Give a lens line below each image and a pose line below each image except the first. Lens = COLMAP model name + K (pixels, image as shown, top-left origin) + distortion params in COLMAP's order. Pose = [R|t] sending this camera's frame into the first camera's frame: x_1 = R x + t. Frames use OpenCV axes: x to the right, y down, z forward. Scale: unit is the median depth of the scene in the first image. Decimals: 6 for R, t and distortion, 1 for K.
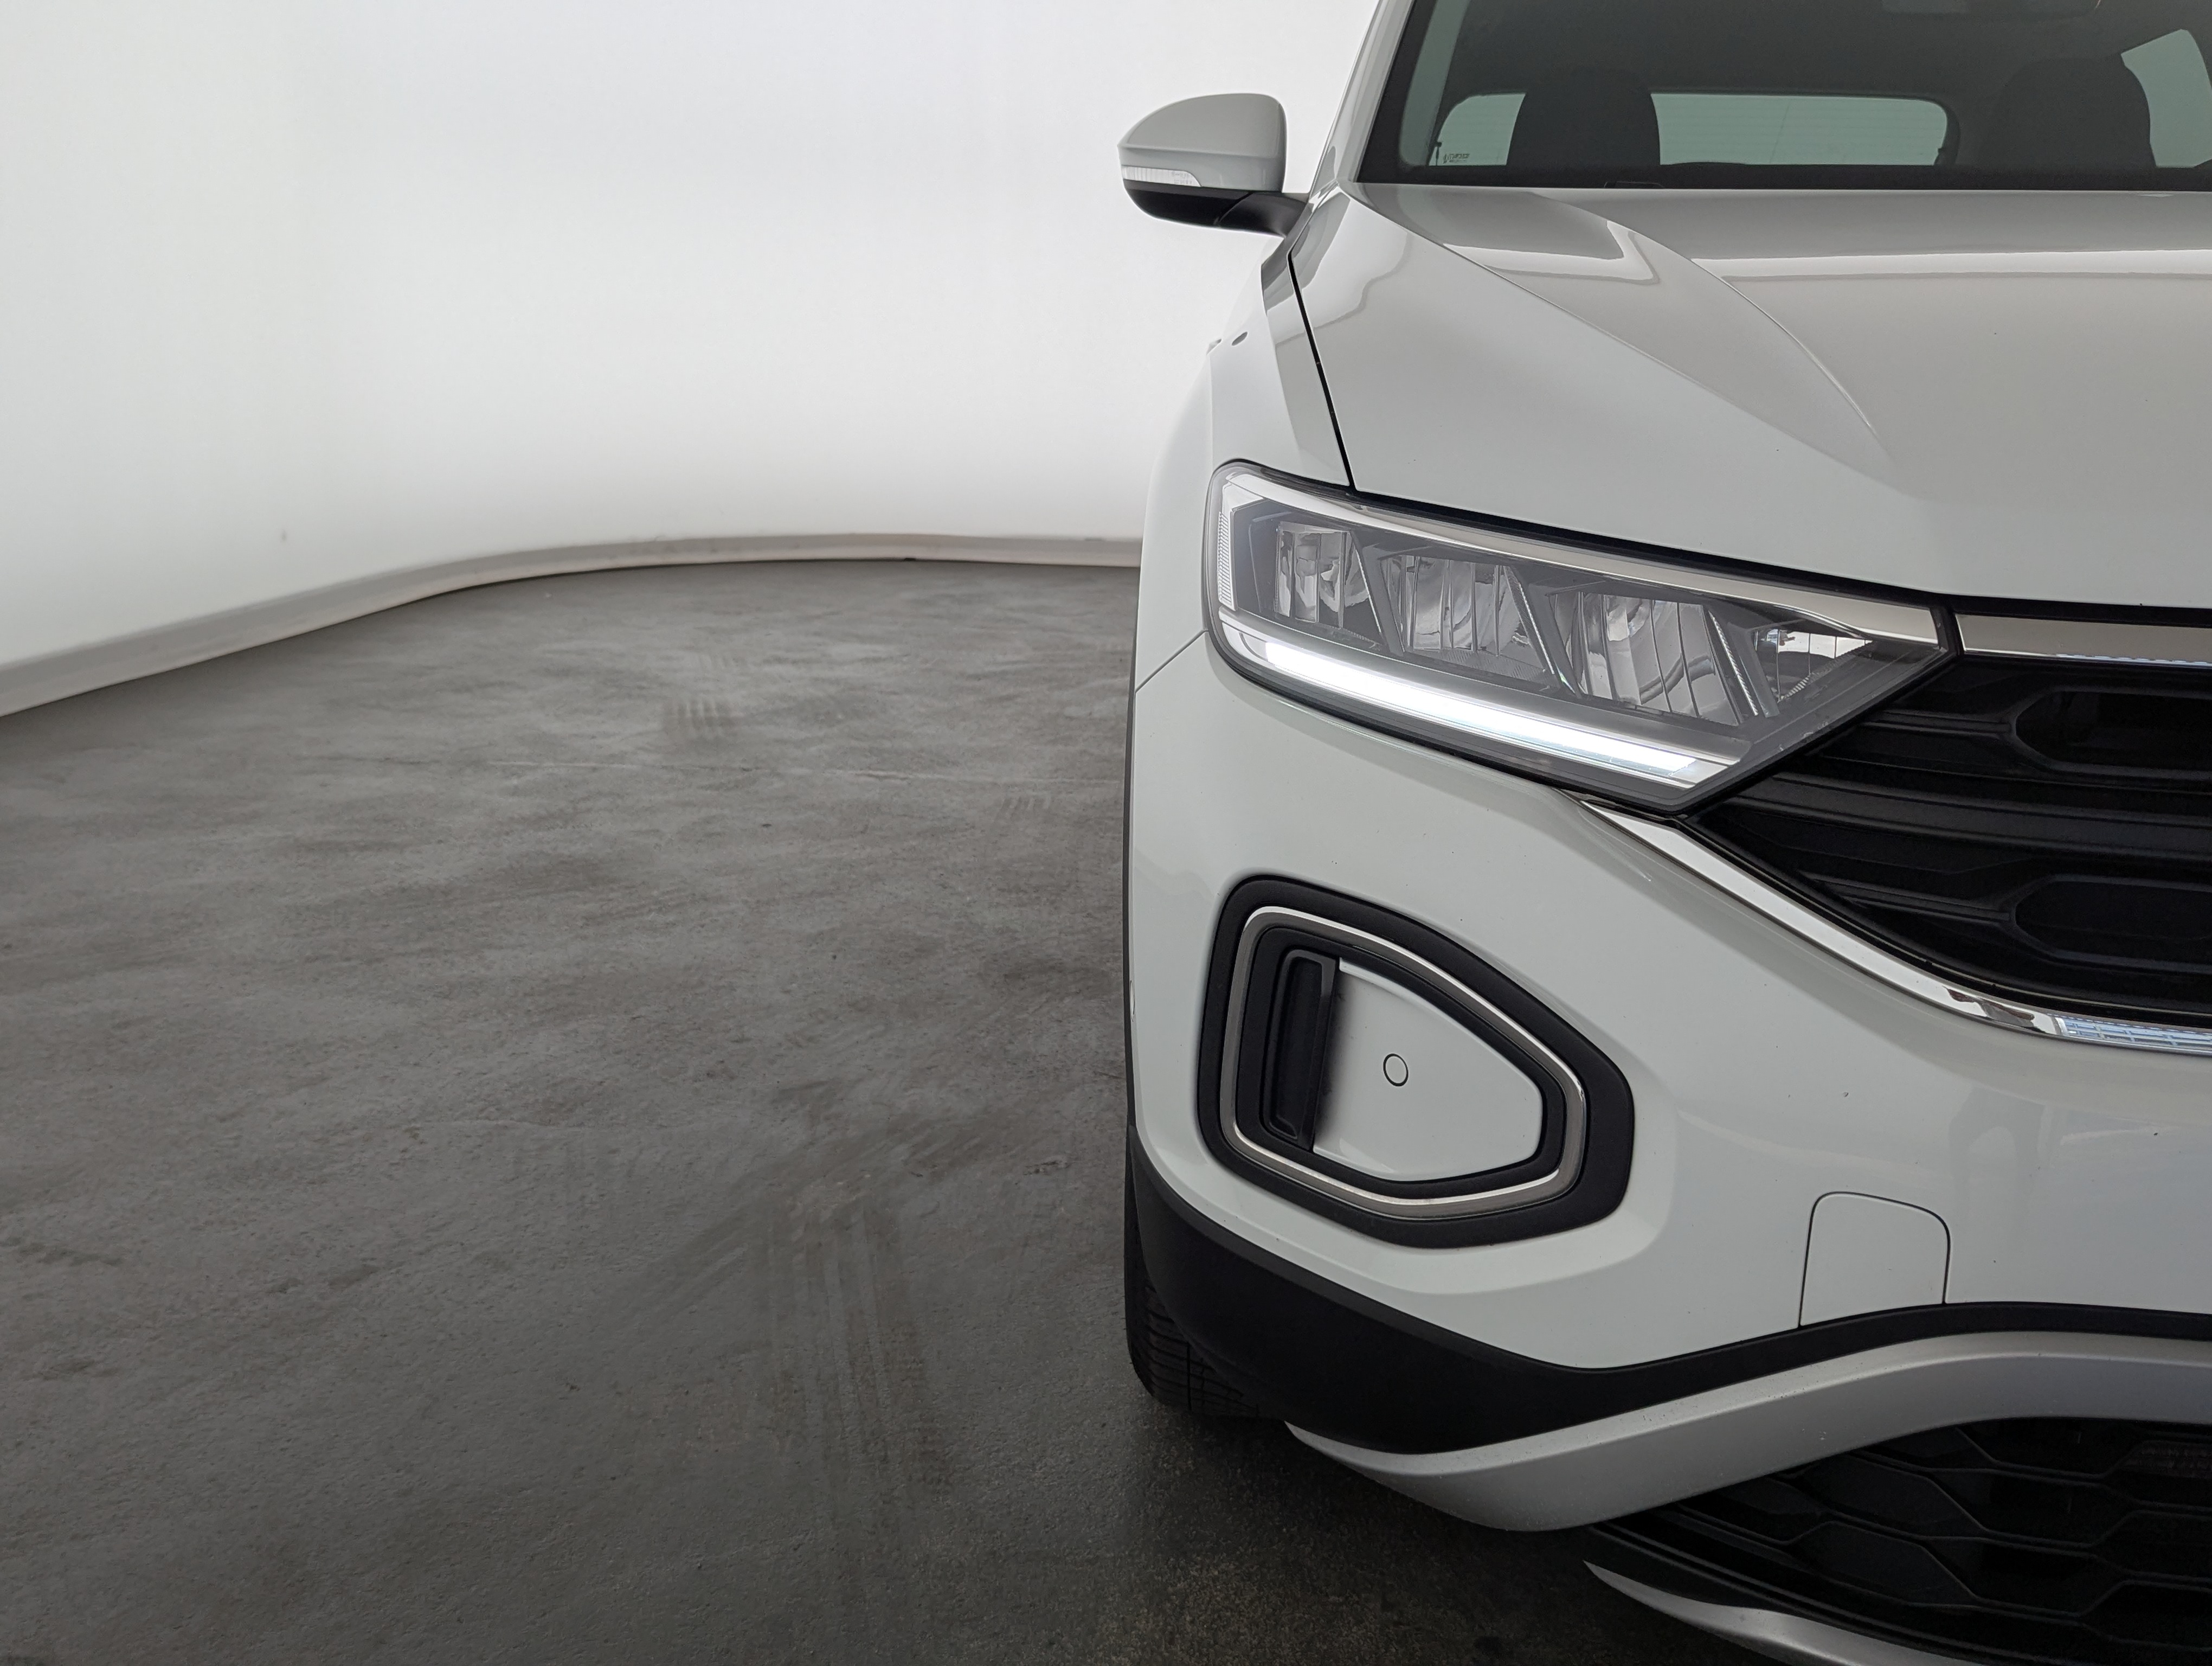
lens RADIAL K [[2146.1, 0, 1148.1], [0, 2146.1, 793.3], [0, 0, 1]] dist [0.019678, 0.014016]
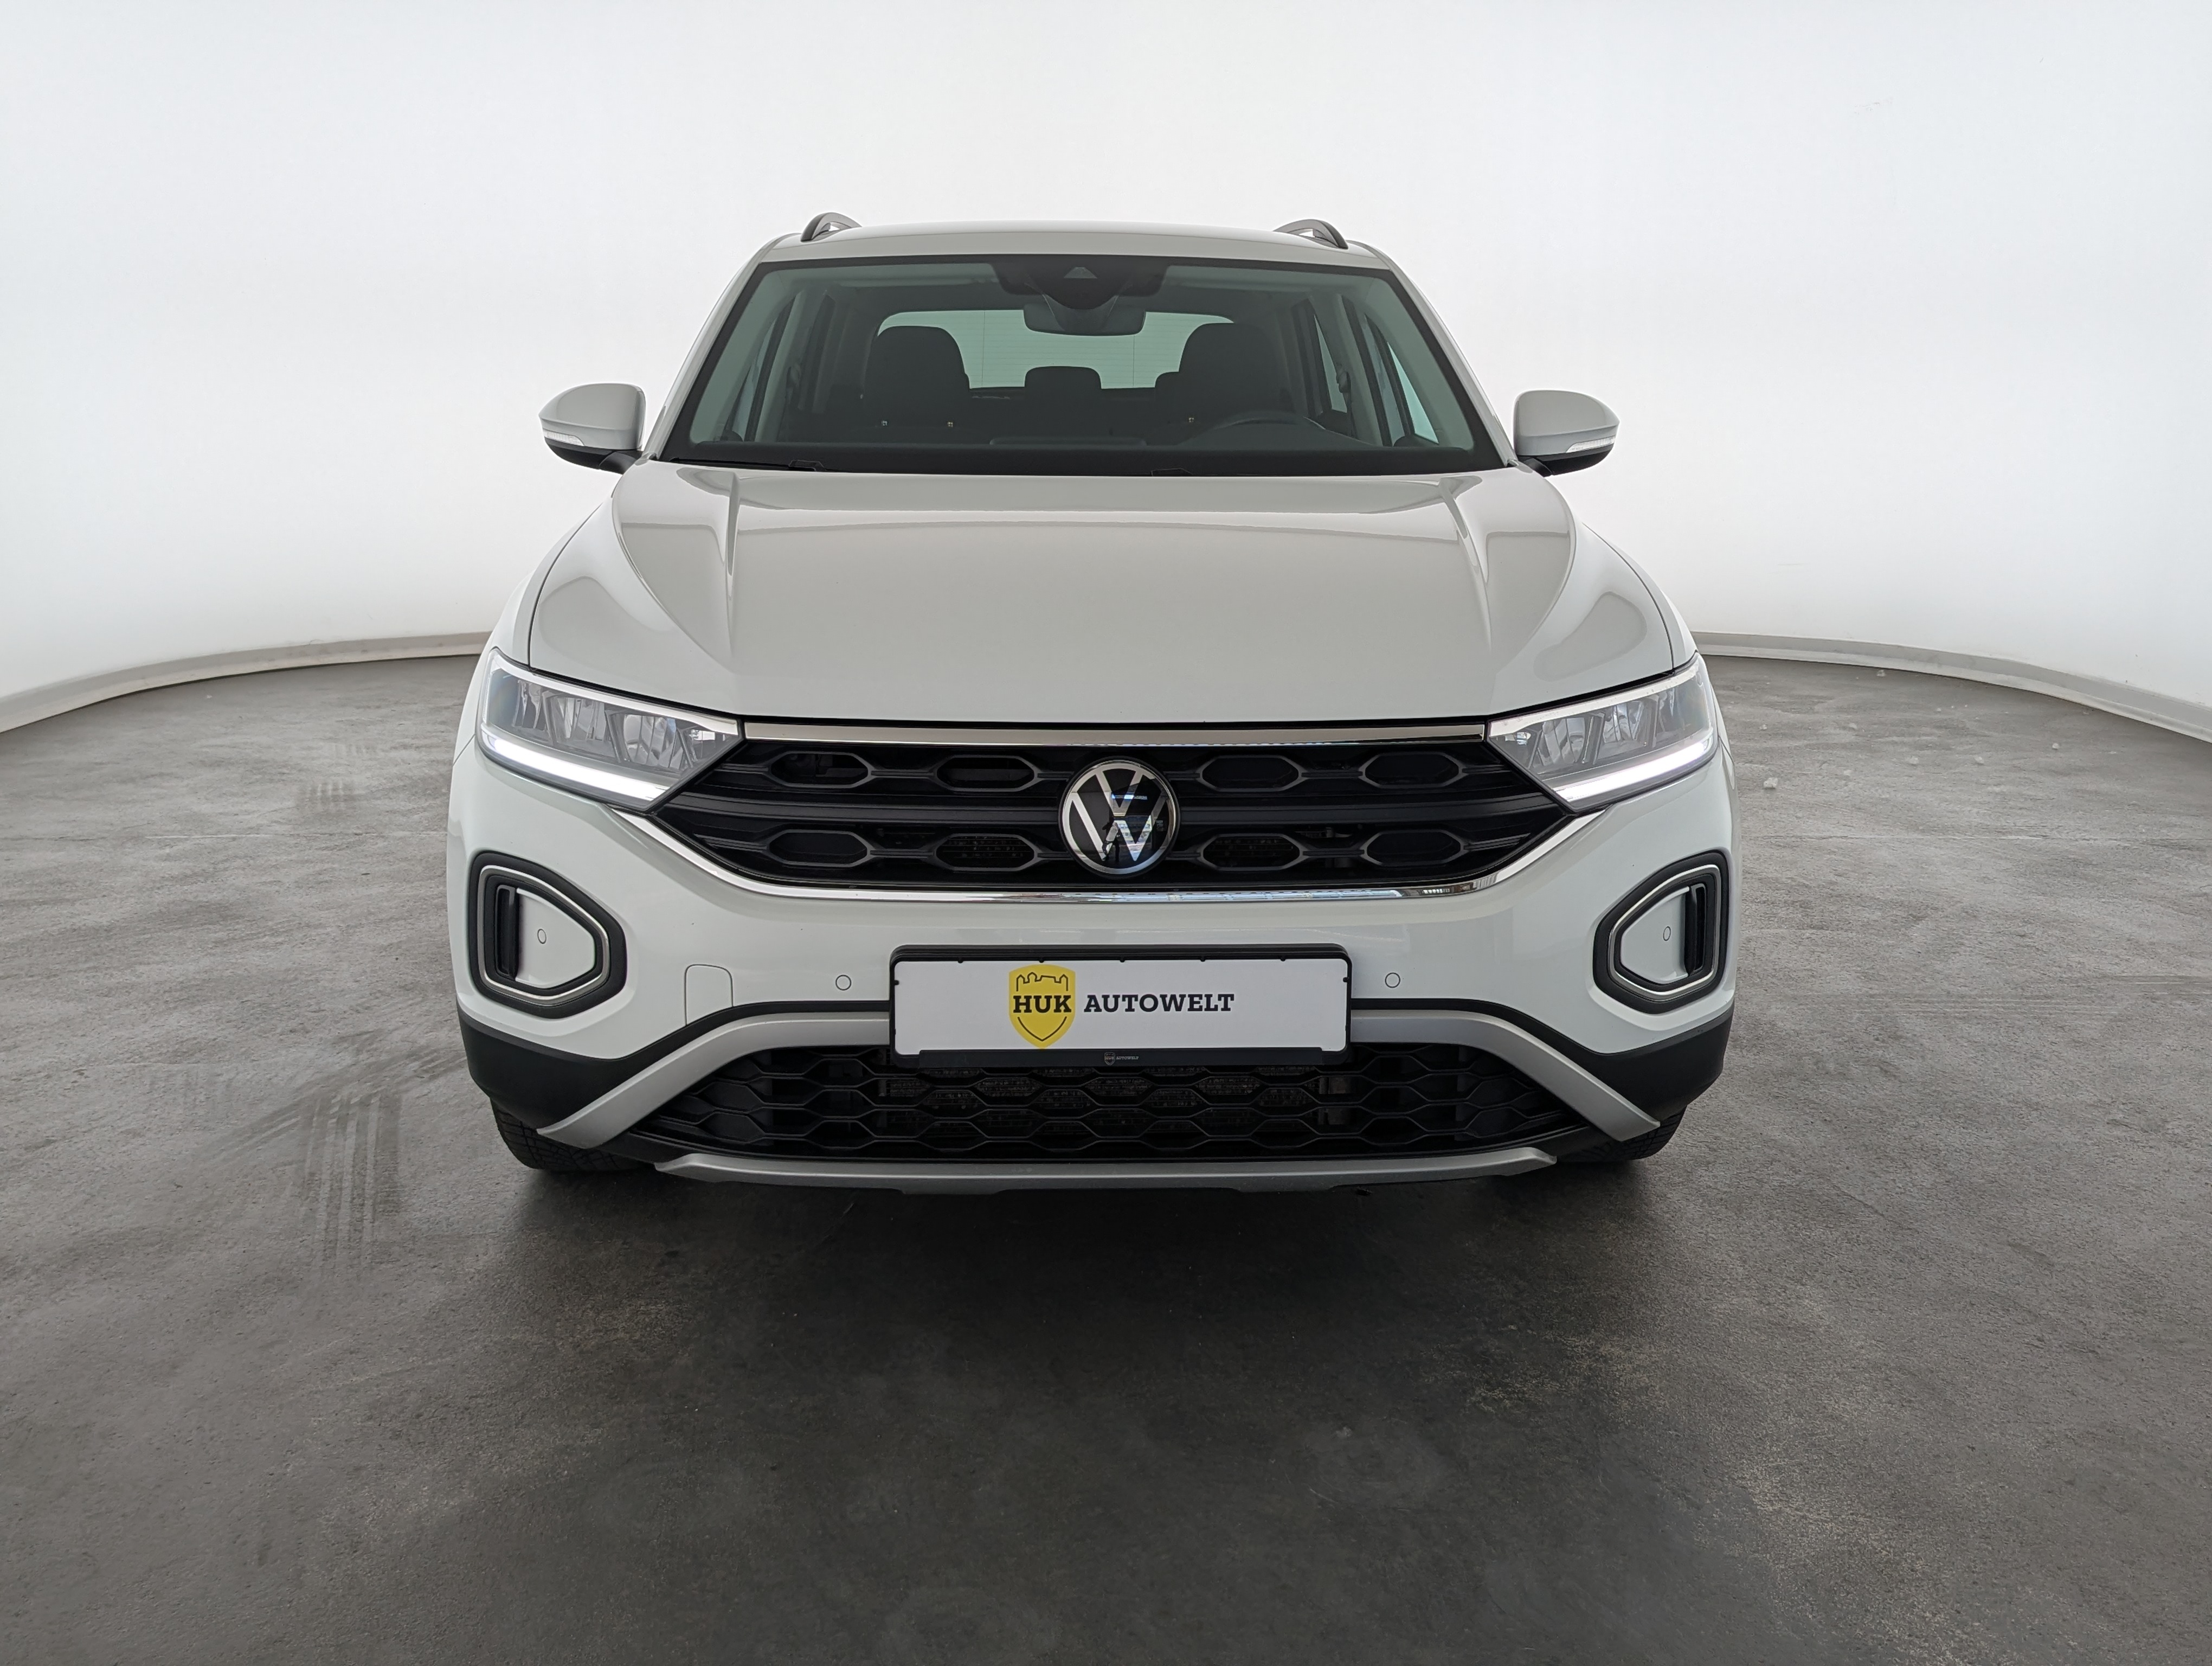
lens RADIAL K [[2146.1, 0, 1148.1], [0, 2146.1, 793.3], [0, 0, 1]] dist [0.019678, 0.014016]
pose [[0.991724, -0.039040, 0.122310, 0.163522], [0.042517, 0.998759, -0.025940, 0.023604], [-0.121145, 0.030926, 0.992153, -0.438403]]
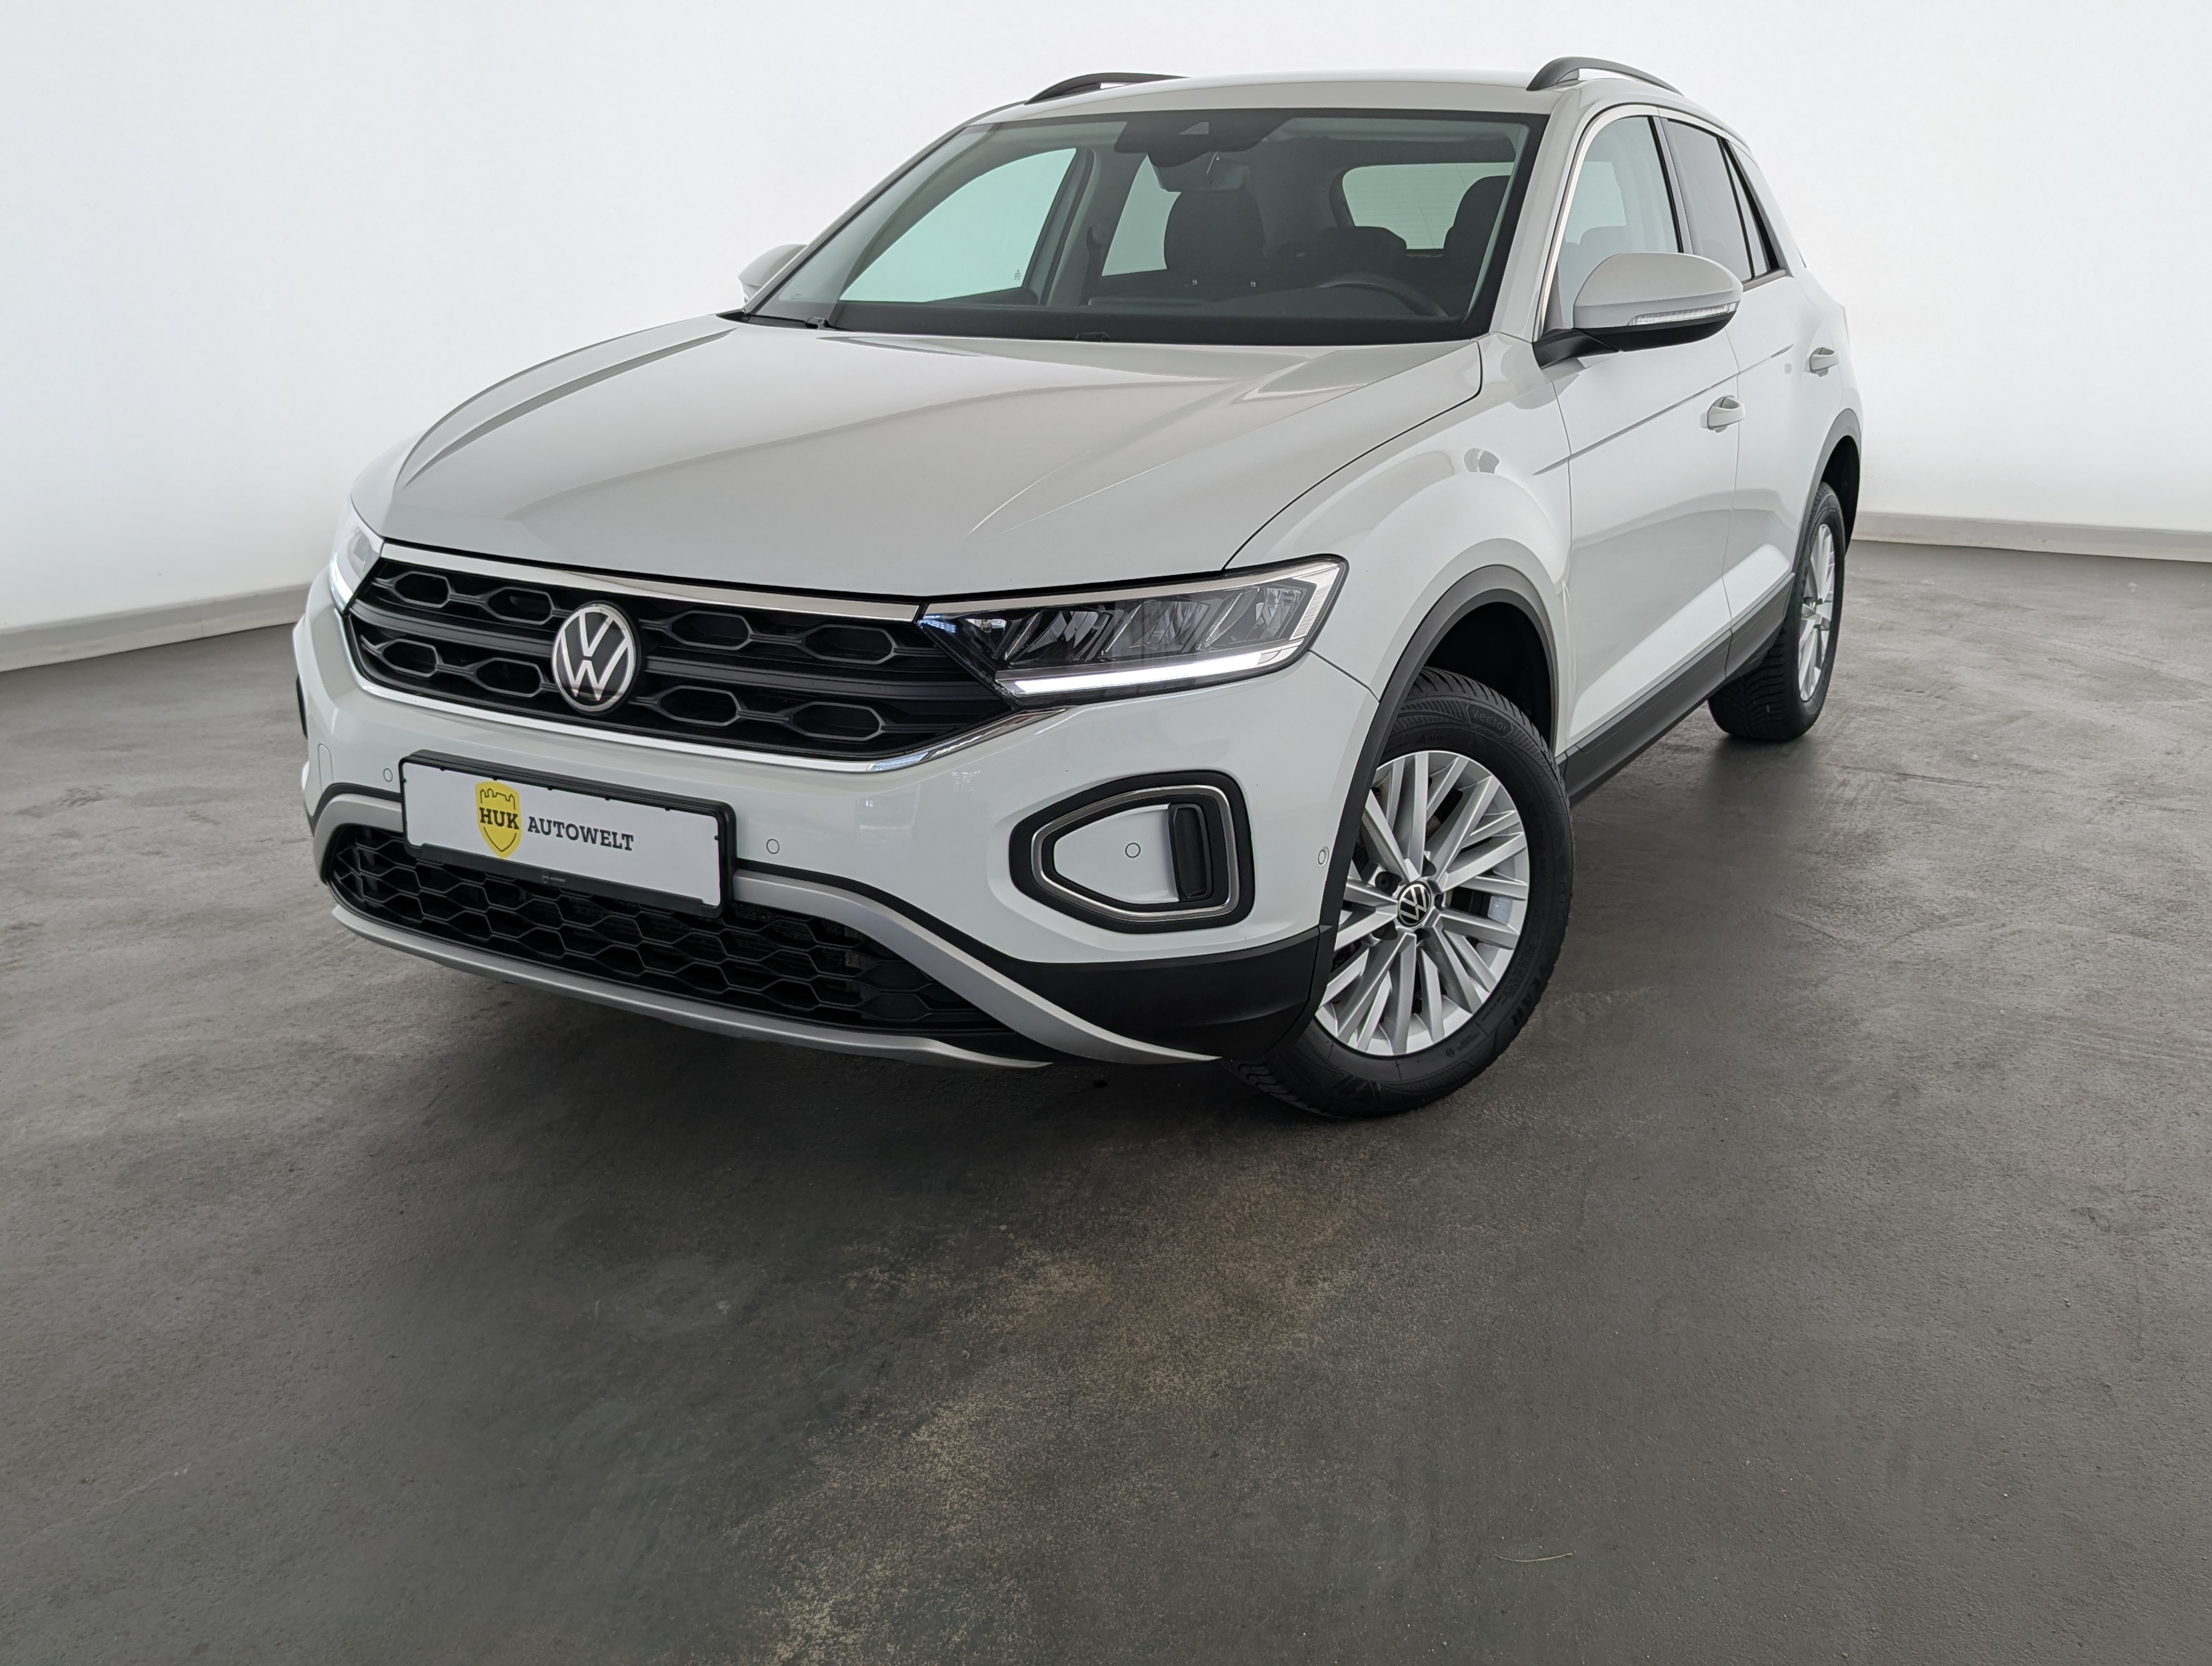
lens RADIAL K [[2146.1, 0, 1148.1], [0, 2146.1, 793.3], [0, 0, 1]] dist [0.019678, 0.014016]
pose [[0.909017, 0.094237, -0.405966, 0.749370], [-0.081465, 0.995487, 0.048671, 0.006697], [0.408720, -0.011171, 0.912591, -0.344968]]
